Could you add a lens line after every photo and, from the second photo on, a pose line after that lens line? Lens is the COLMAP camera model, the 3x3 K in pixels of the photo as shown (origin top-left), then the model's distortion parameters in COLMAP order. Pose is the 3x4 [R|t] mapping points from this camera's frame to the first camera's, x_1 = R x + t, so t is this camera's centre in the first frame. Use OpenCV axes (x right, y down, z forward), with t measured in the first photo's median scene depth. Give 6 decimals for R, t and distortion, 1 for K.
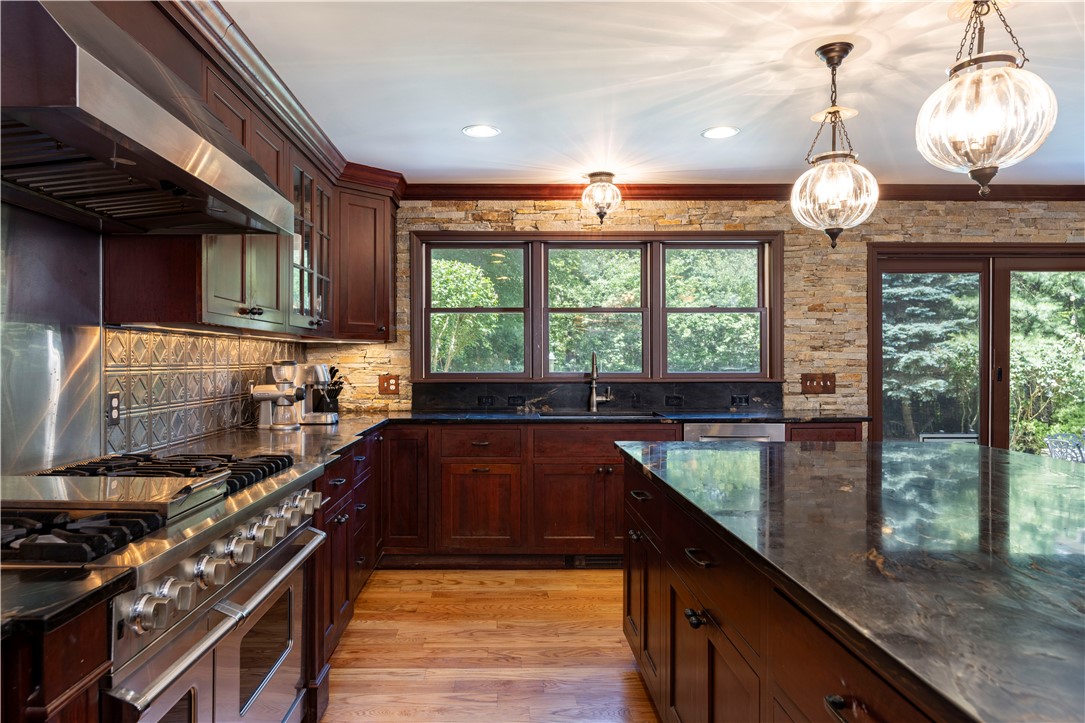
lens RADIAL K [[714.0, 0, 515.5], [0, 714.0, 361.0], [0, 0, 1]] dist [-0.002802, 0.003729]
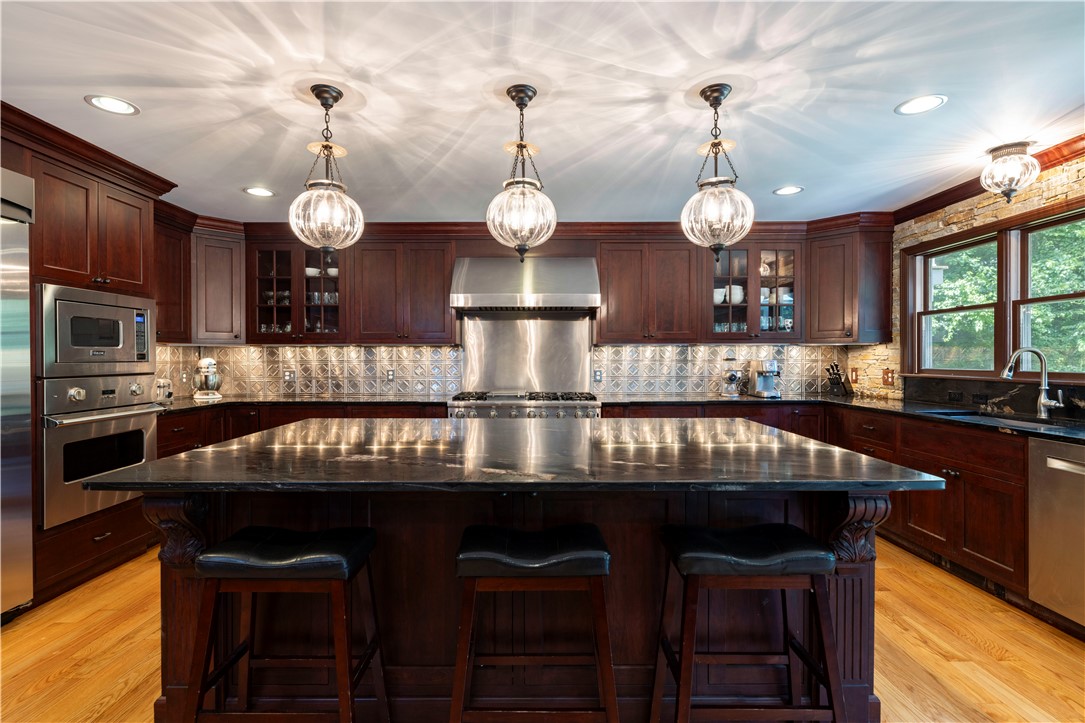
lens RADIAL K [[513.6, 0, 538.2], [0, 513.6, 360.5], [0, 0, 1]] dist [-0.004204, 0.001137]
pose [[-0.000233, 0.005975, -0.999982, 0.708659], [0.000443, 0.999982, 0.005975, -0.001536], [1.000000, -0.000442, -0.000235, 0.392890]]
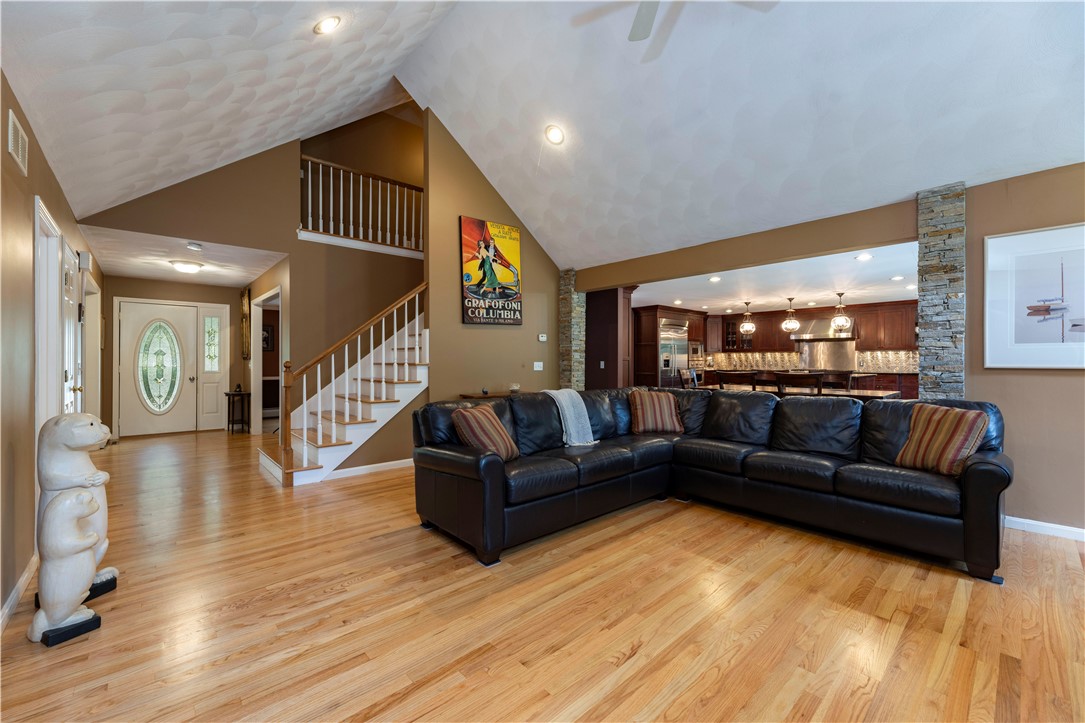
lens RADIAL K [[431.4, 0, 526.4], [0, 431.4, 361.0], [0, 0, 1]] dist [0.002838, 0.000312]
pose [[-0.762385, 0.002584, -0.647118, 2.245968], [-0.000371, 0.999990, 0.004429, 0.012341], [0.647123, 0.003617, -0.762377, 1.032488]]
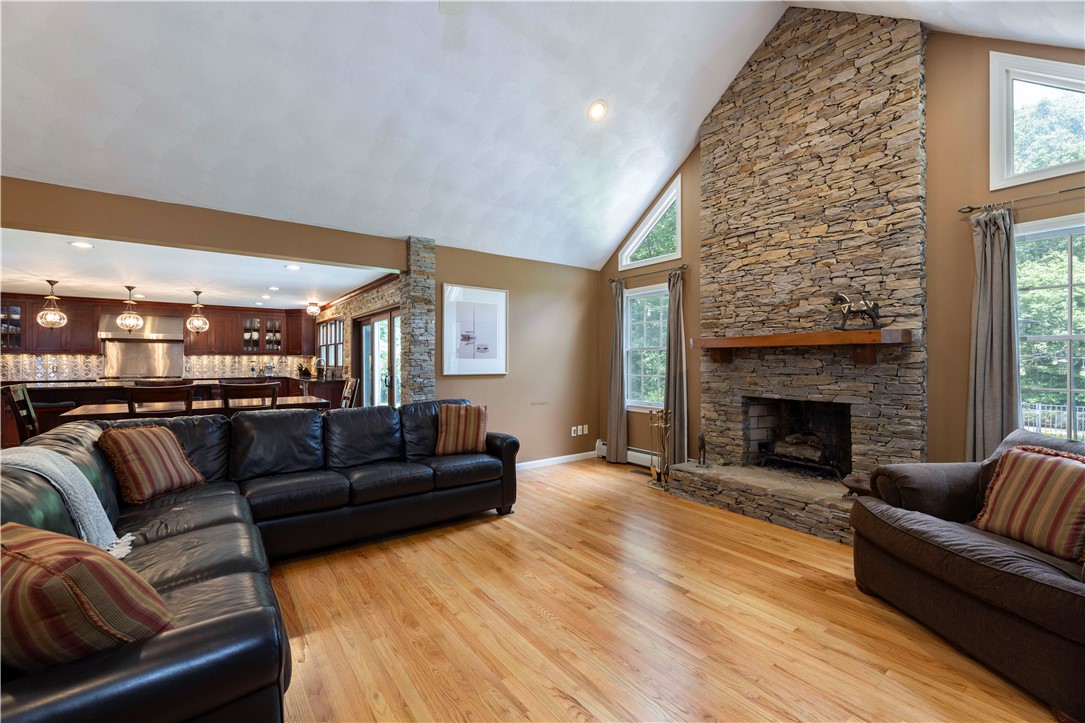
lens RADIAL K [[461.0, 0, 536.3], [0, 461.0, 358.8], [0, 0, 1]] dist [0.007254, -0.001371]
pose [[0.577608, -0.002405, -0.816311, 2.223075], [-0.004047, 0.999975, -0.005810, -0.003864], [0.816304, 0.006660, 0.577583, 0.585206]]
